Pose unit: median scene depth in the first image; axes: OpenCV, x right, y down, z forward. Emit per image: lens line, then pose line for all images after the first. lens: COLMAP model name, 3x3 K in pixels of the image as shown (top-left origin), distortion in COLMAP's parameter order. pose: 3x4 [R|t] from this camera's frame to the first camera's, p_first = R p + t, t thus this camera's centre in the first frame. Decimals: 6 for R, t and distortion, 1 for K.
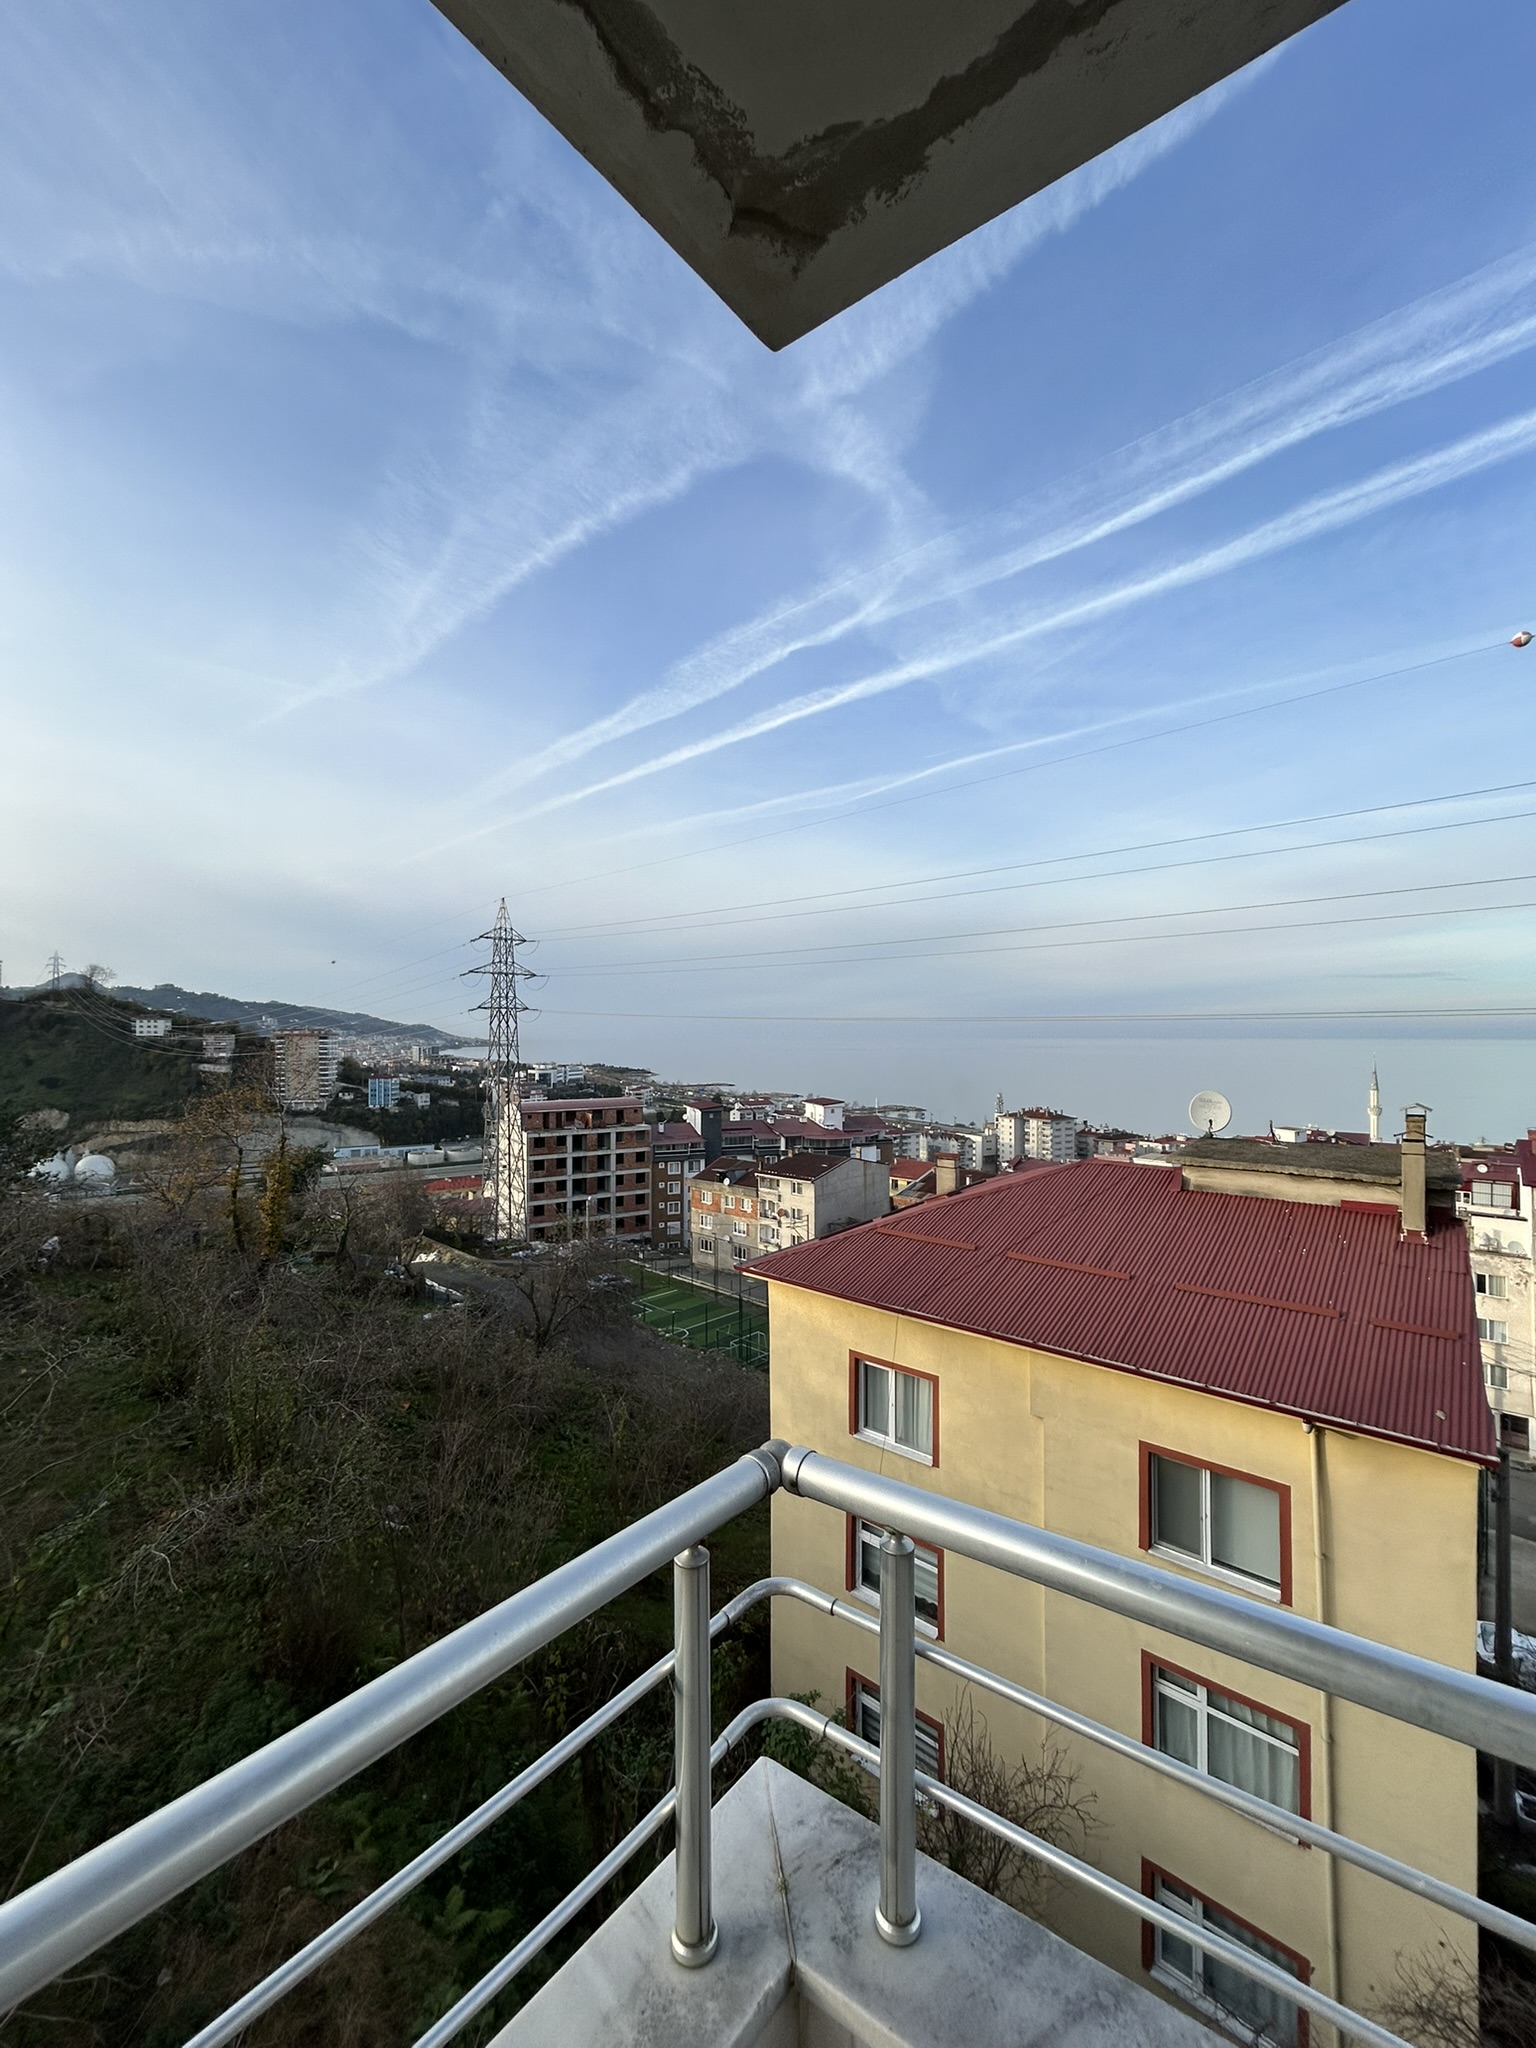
lens RADIAL K [[812.5, 0, 764.9], [0, 812.5, 1029.8], [0, 0, 1]] dist [0.000203, -0.001686]
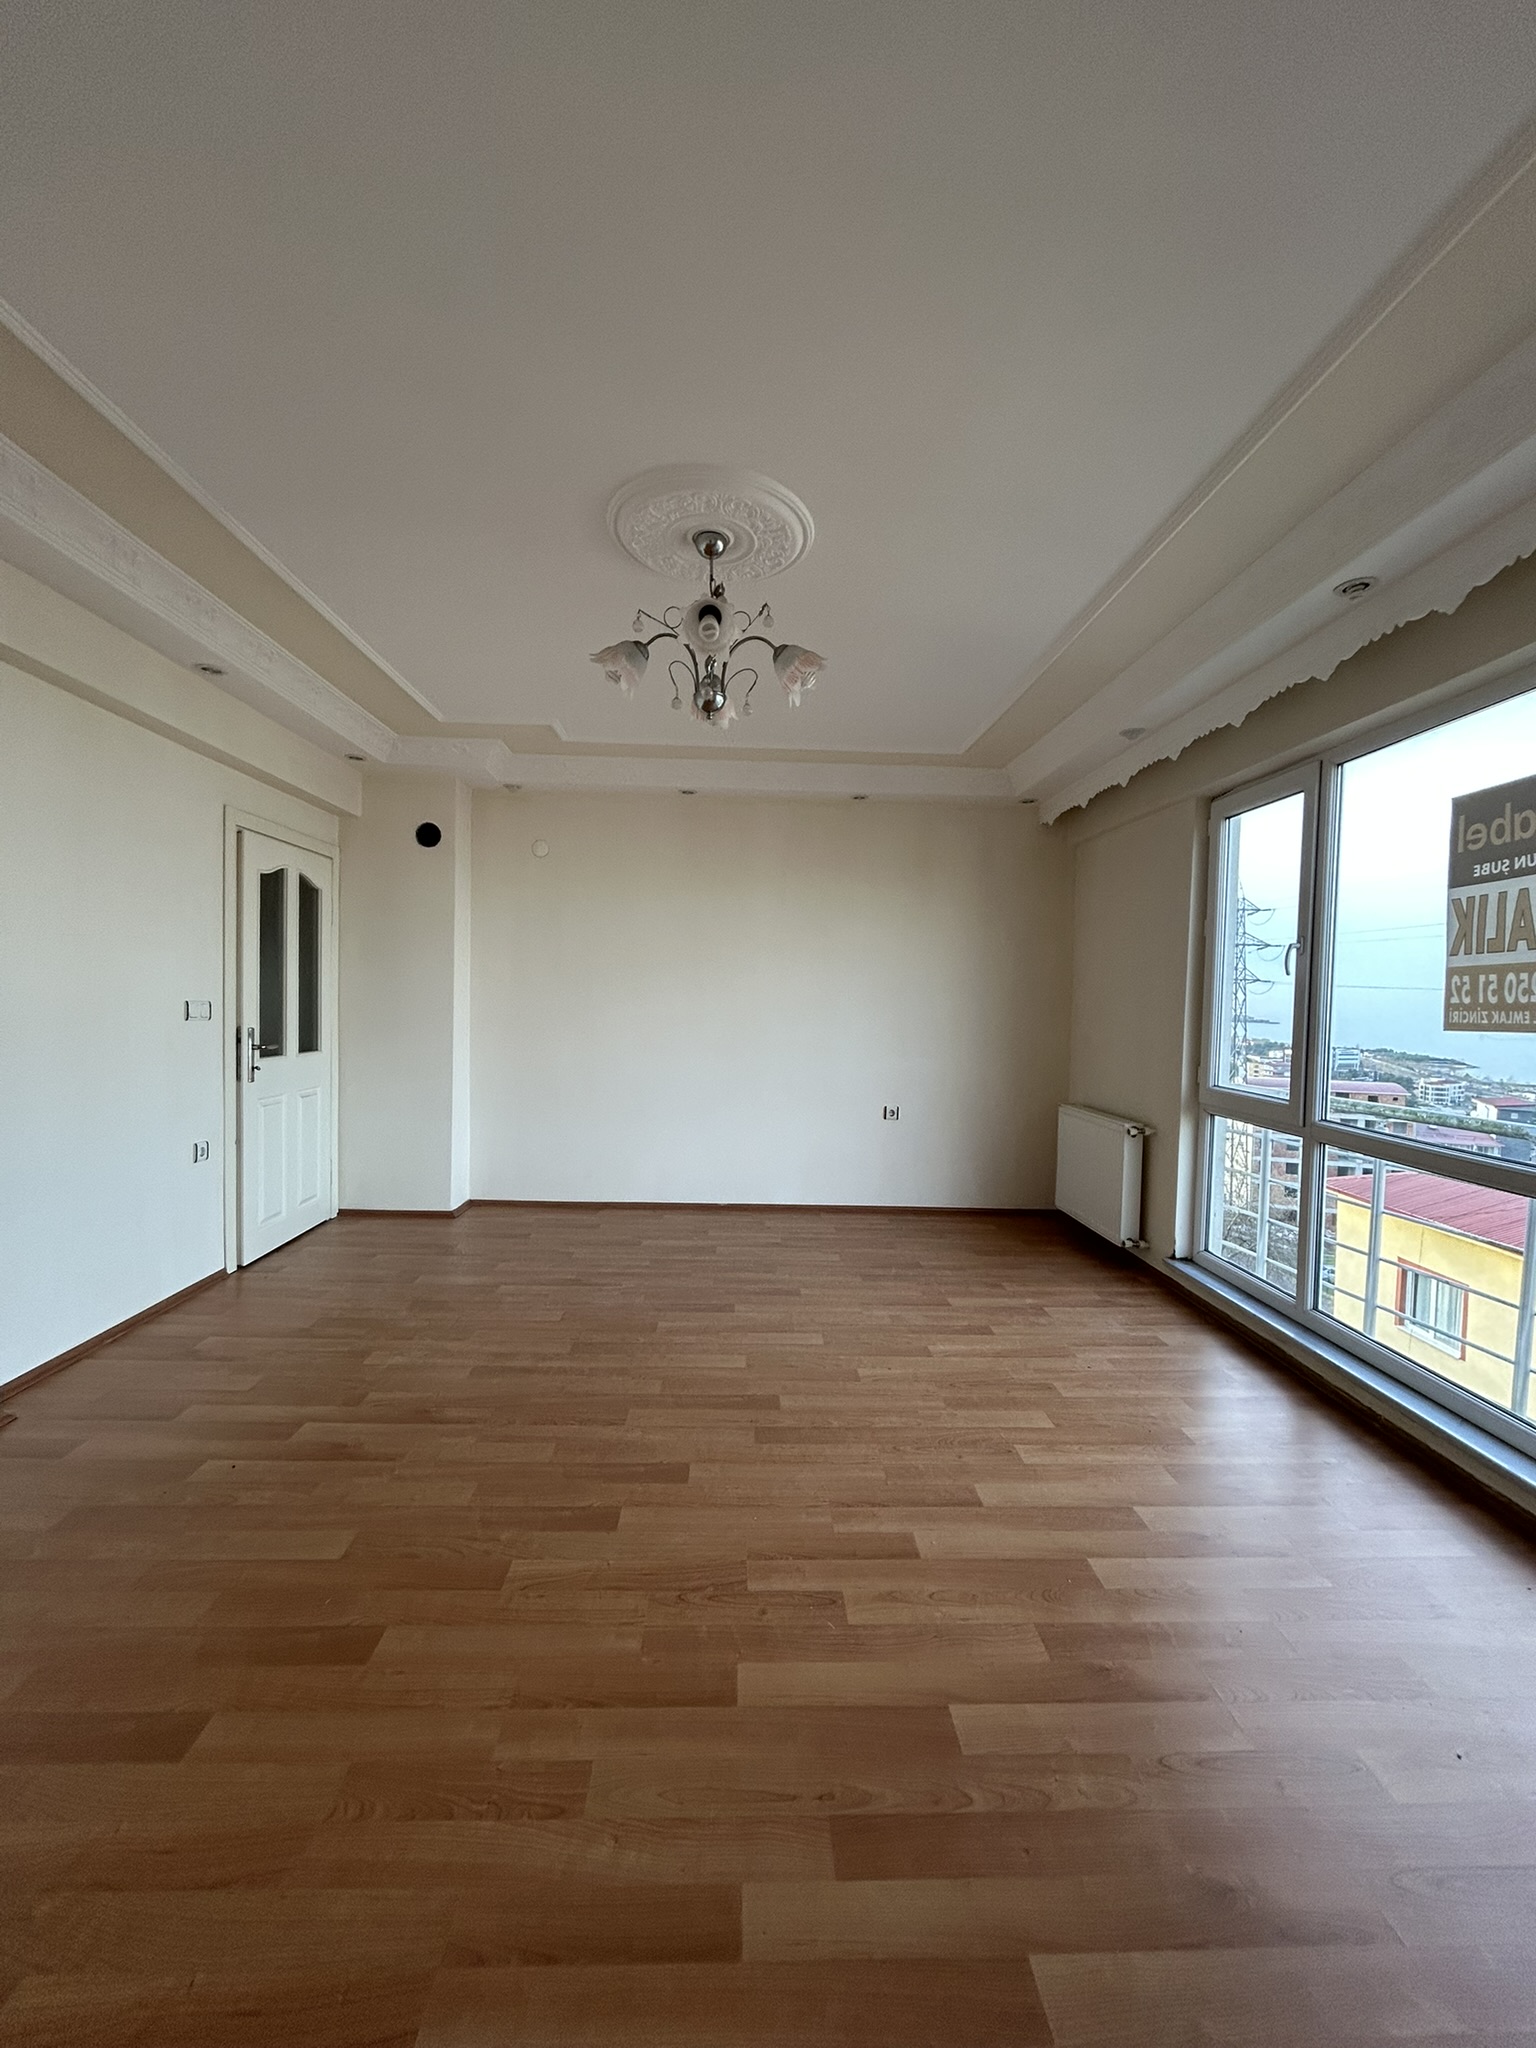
lens RADIAL K [[812.5, 0, 771.9], [0, 812.5, 1022.4], [0, 0, 1]] dist [0.000203, -0.001686]
pose [[0.656664, 0.039612, -0.753142, 0.057775], [-0.021149, 0.999194, 0.034113, 0.003418], [0.753887, -0.006473, 0.656973, -0.073931]]
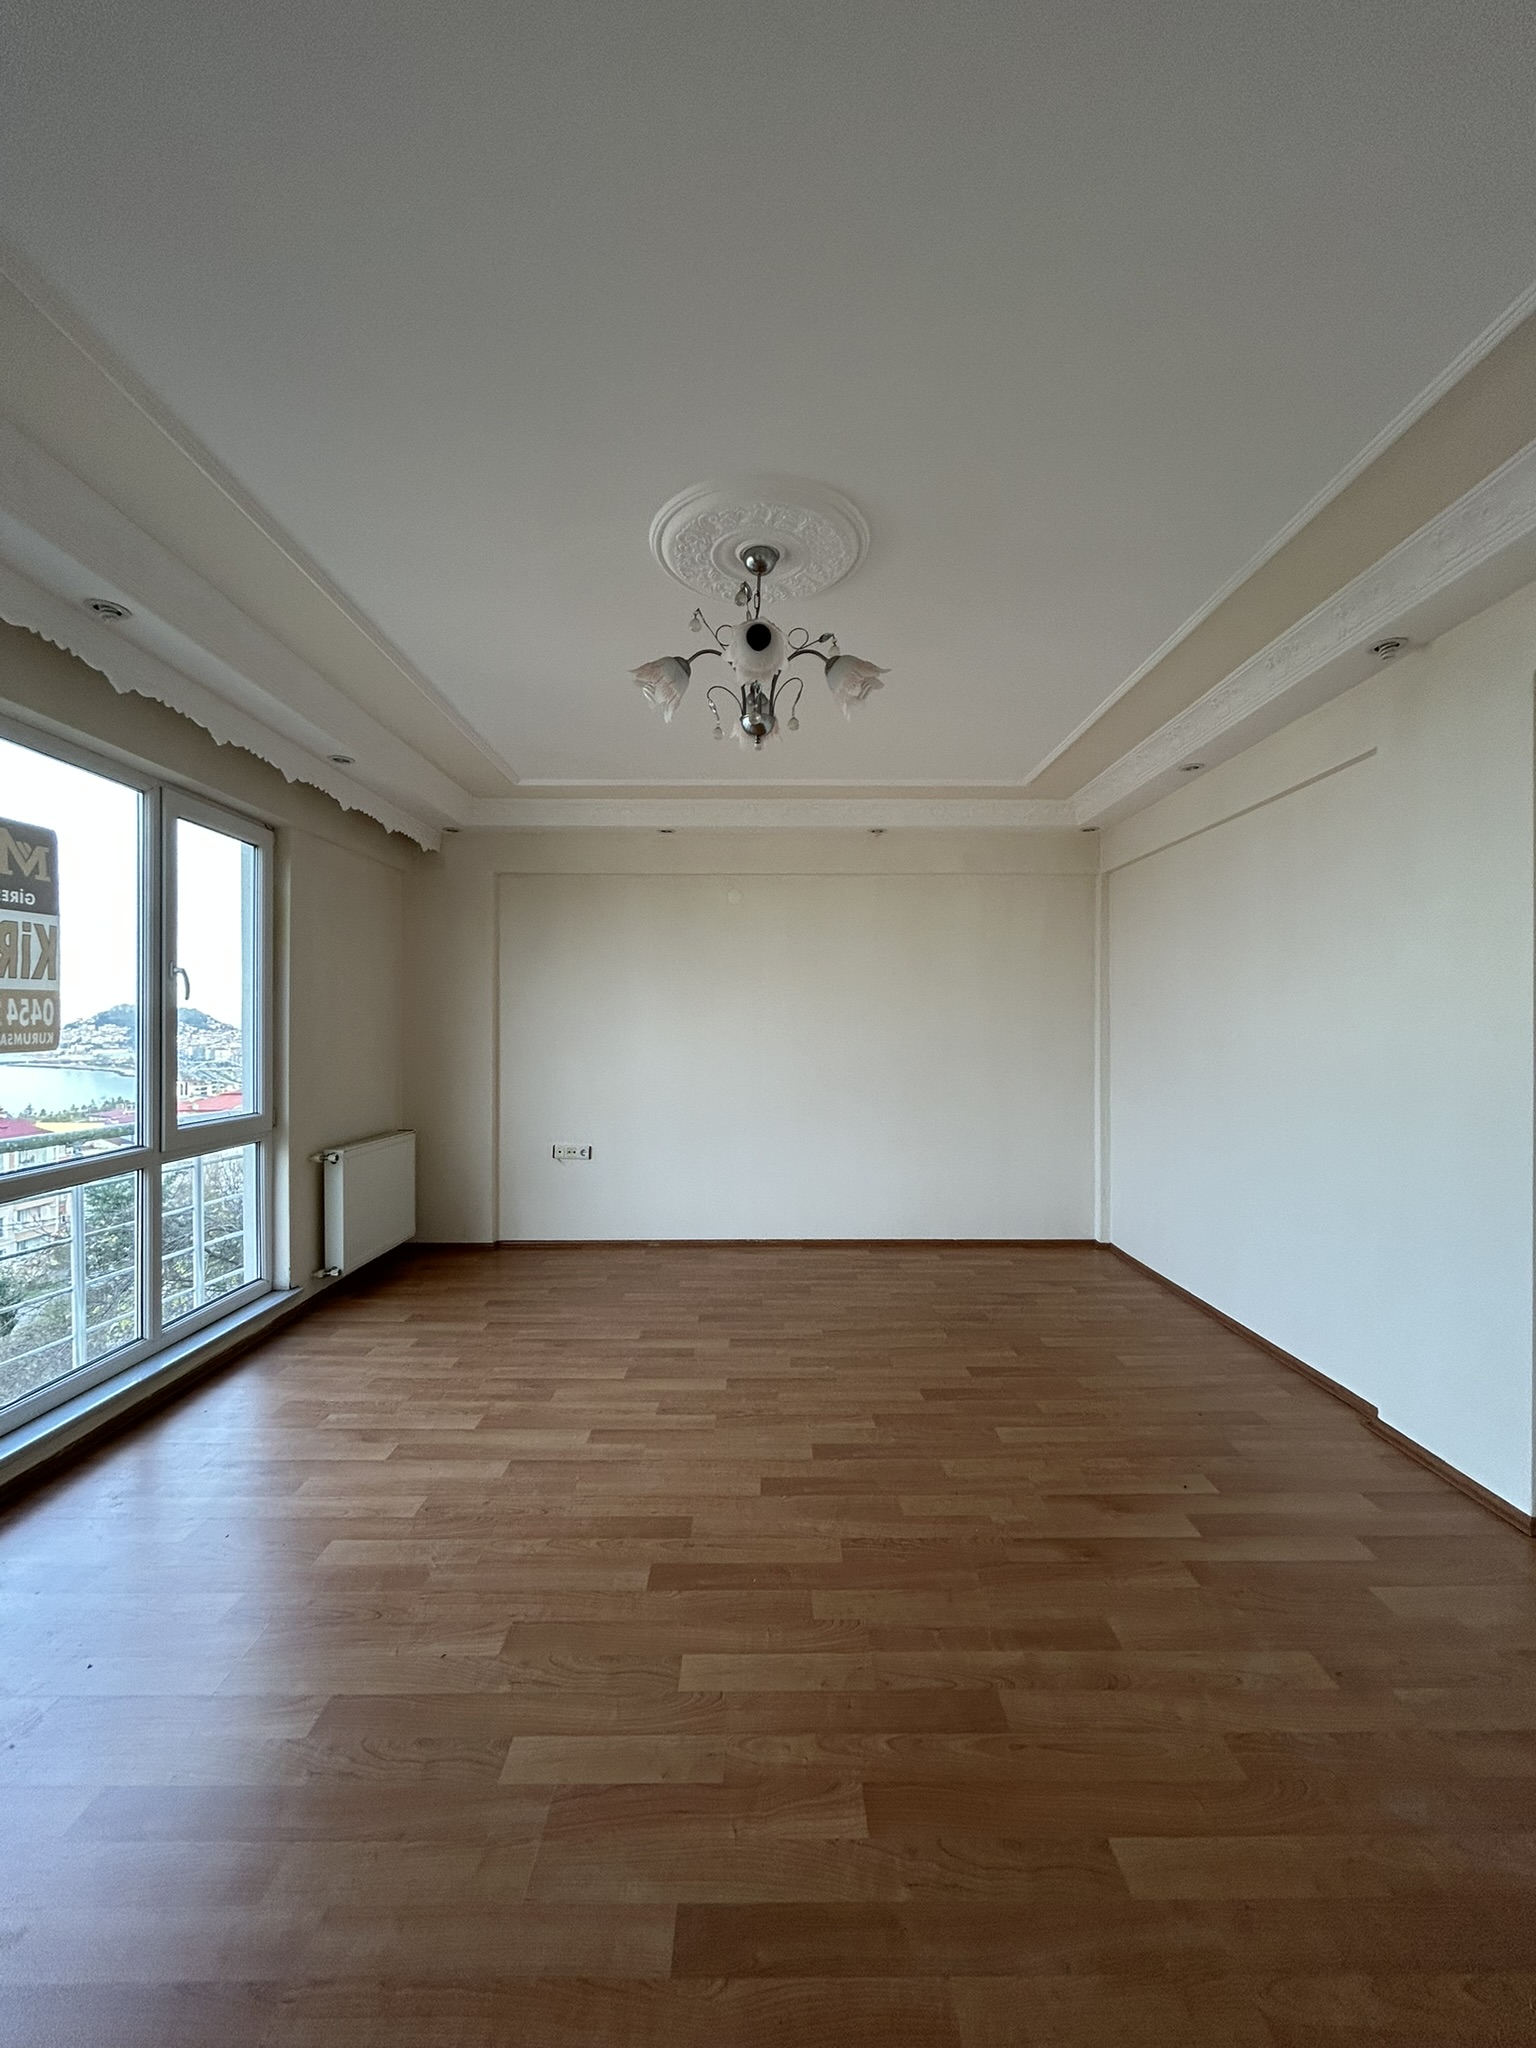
lens RADIAL K [[812.5, 0, 766.5], [0, 812.5, 1024.8], [0, 0, 1]] dist [0.000203, -0.001686]
pose [[-0.625489, 0.004203, 0.780222, -0.792120], [-0.004146, 0.999953, -0.008711, 0.000742], [-0.780222, -0.008684, -0.625442, 0.571006]]
